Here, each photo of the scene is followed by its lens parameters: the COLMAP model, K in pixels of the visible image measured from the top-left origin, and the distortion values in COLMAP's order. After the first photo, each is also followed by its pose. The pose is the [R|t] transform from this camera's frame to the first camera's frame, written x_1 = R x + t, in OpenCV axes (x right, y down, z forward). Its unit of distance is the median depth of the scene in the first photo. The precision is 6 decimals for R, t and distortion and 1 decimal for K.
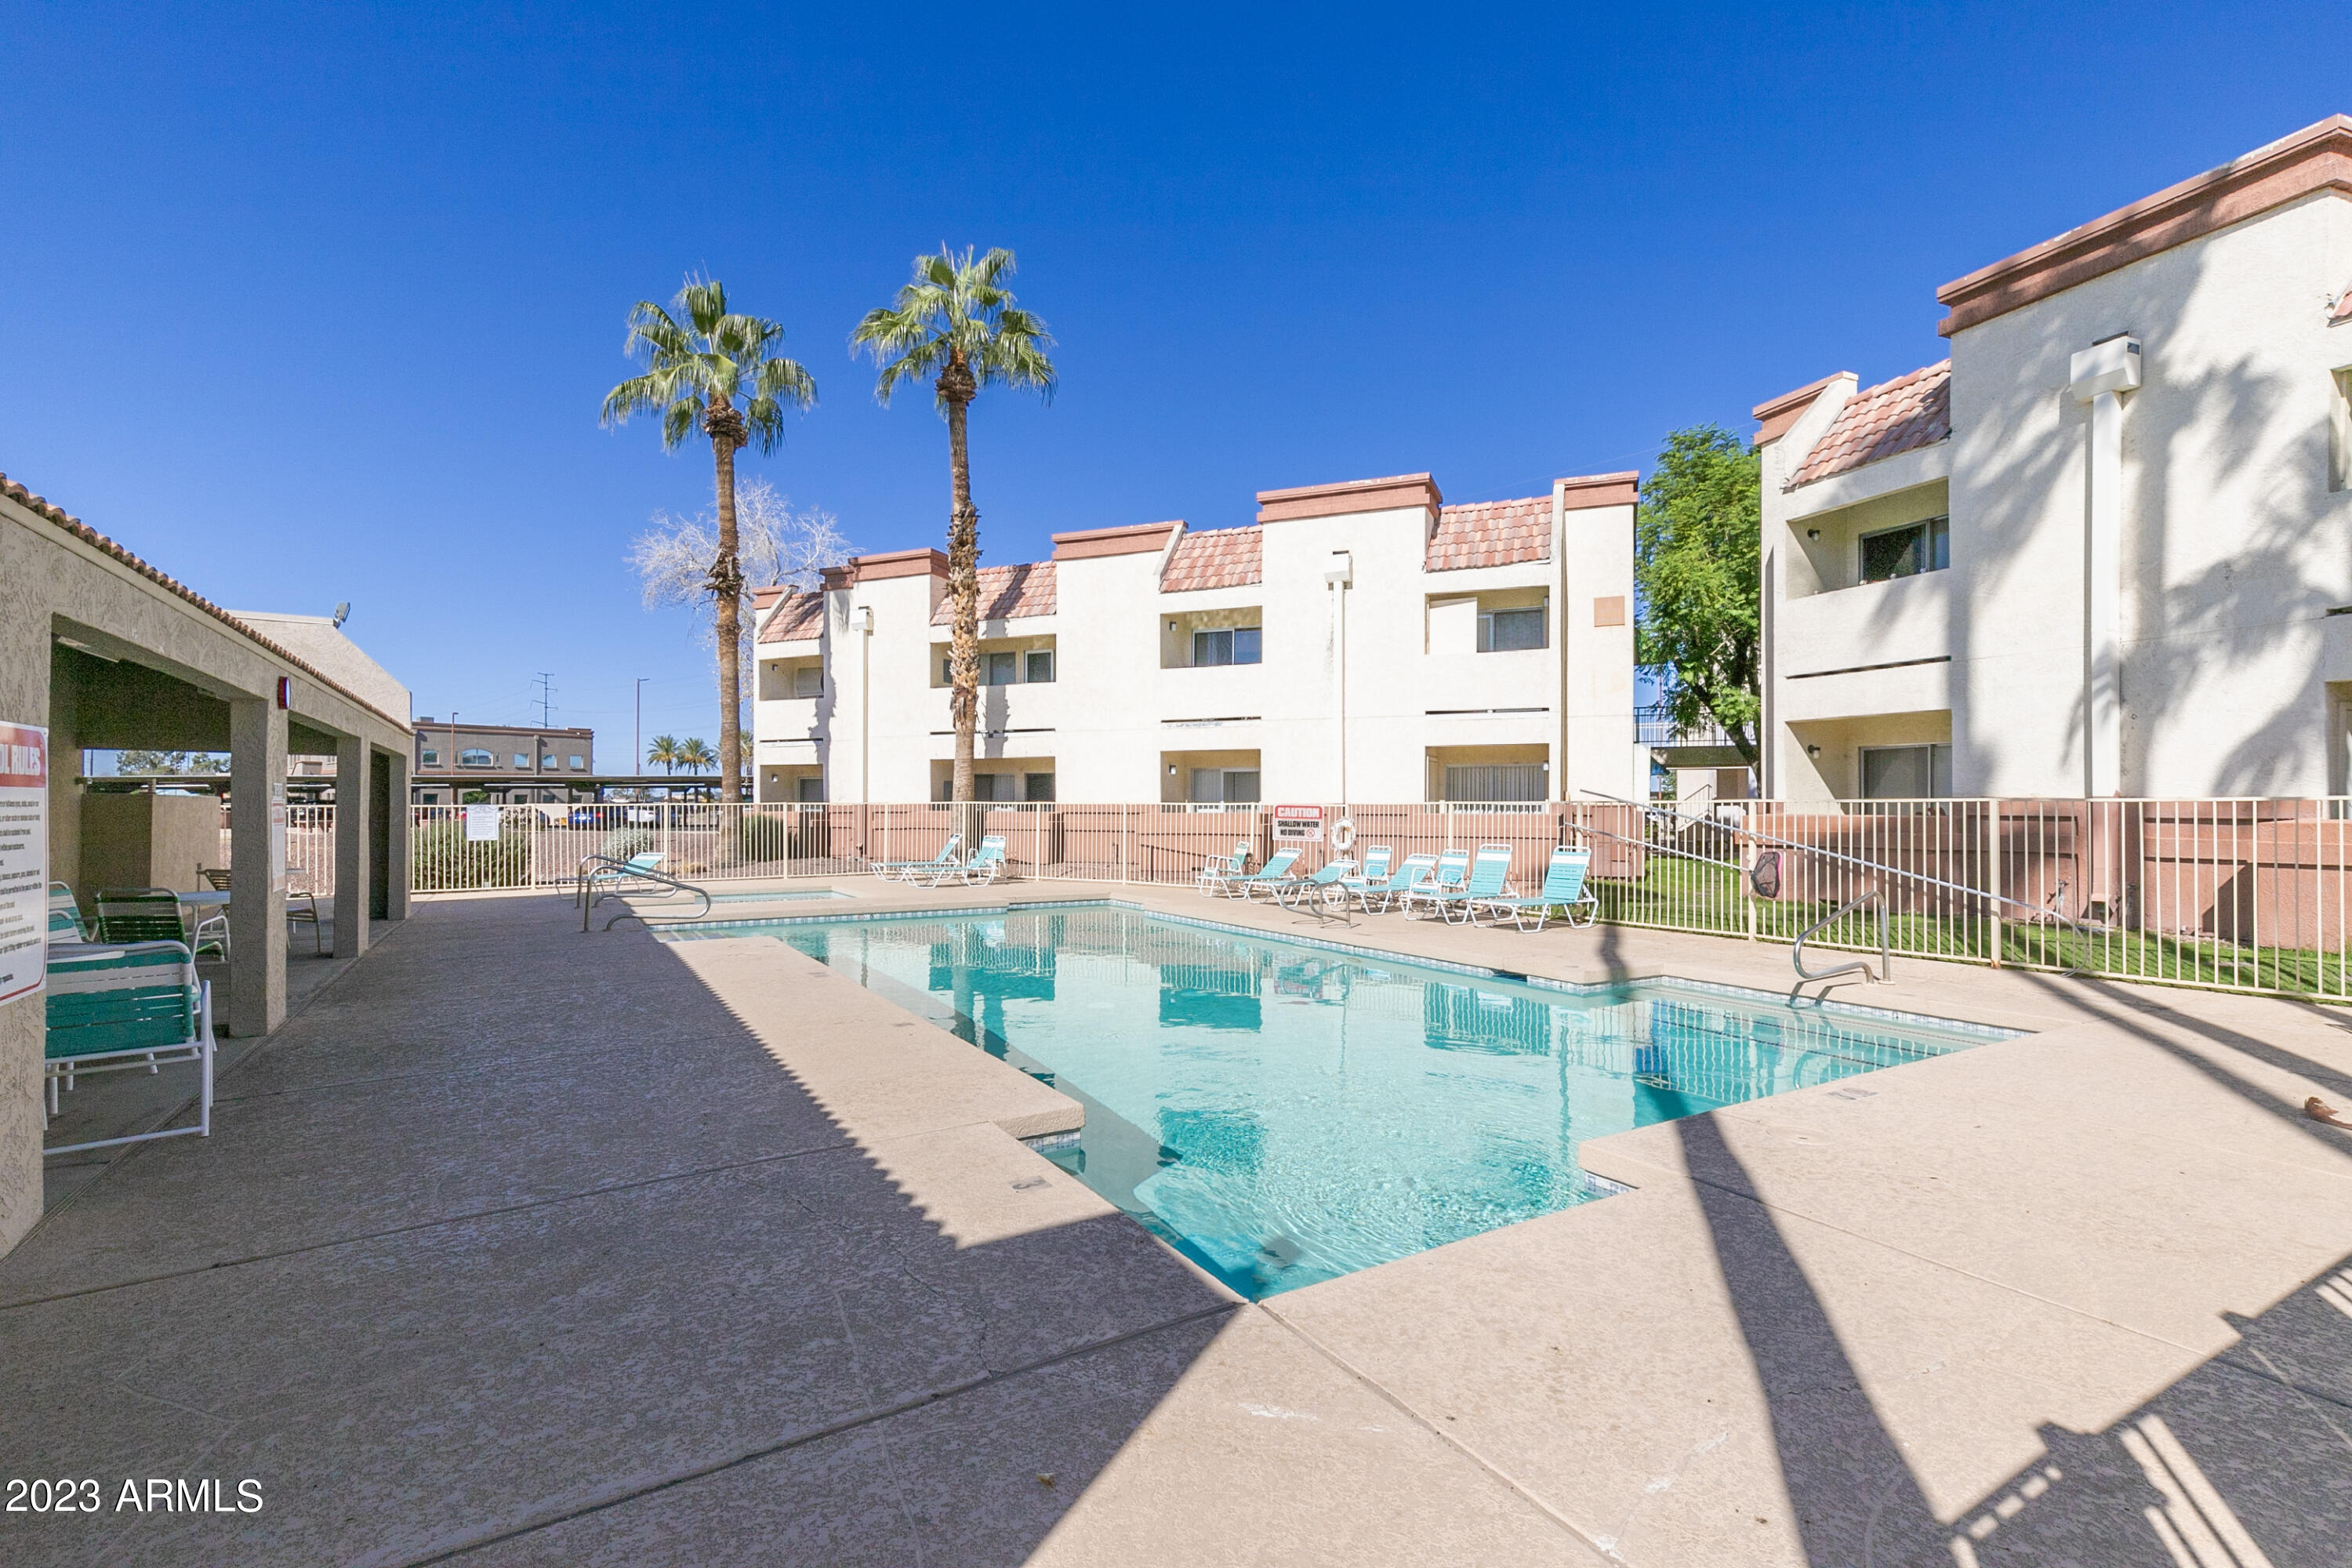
lens RADIAL K [[1049.3, 0, 1177.1], [0, 1049.3, 801.7], [0, 0, 1]] dist [-0.000107, 0.004216]
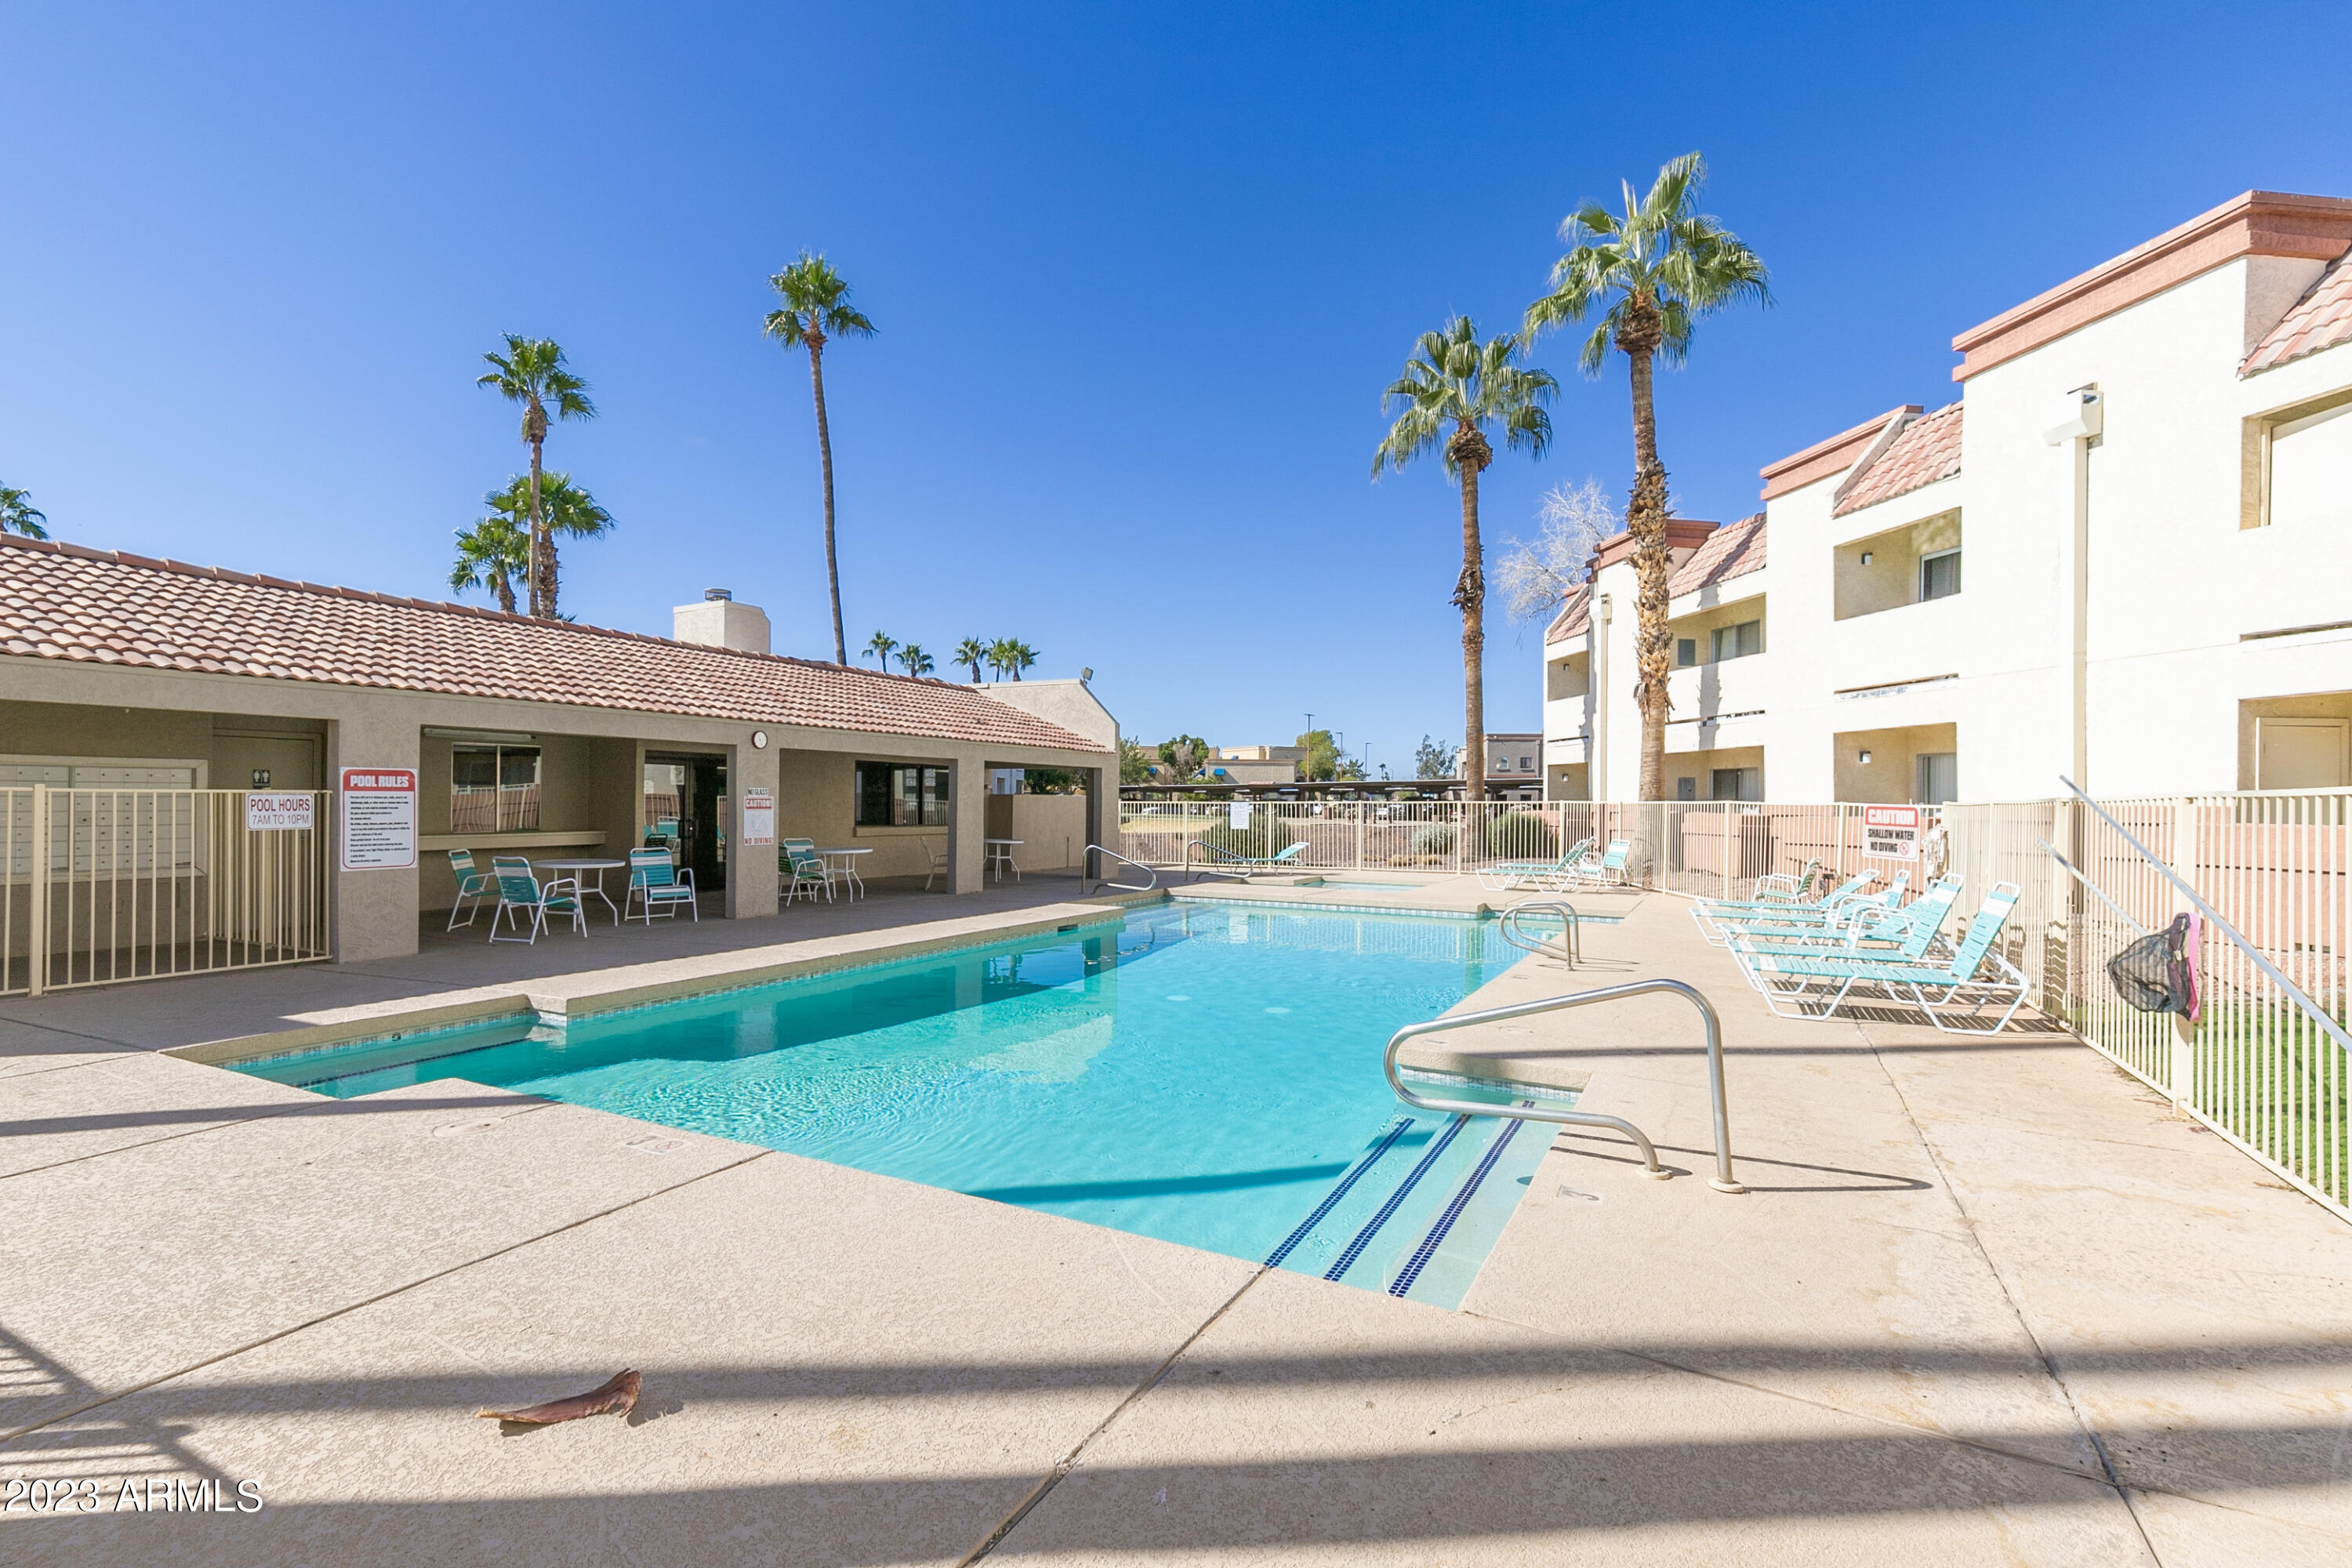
lens RADIAL K [[1049.3, 0, 1177.1], [0, 1049.3, 801.7], [0, 0, 1]] dist [-0.000107, 0.004216]
pose [[0.514605, 0.001653, -0.857426, 0.350860], [-0.001595, 0.999998, 0.000970, 0.000466], [0.857426, 0.000869, 0.514606, 0.206183]]
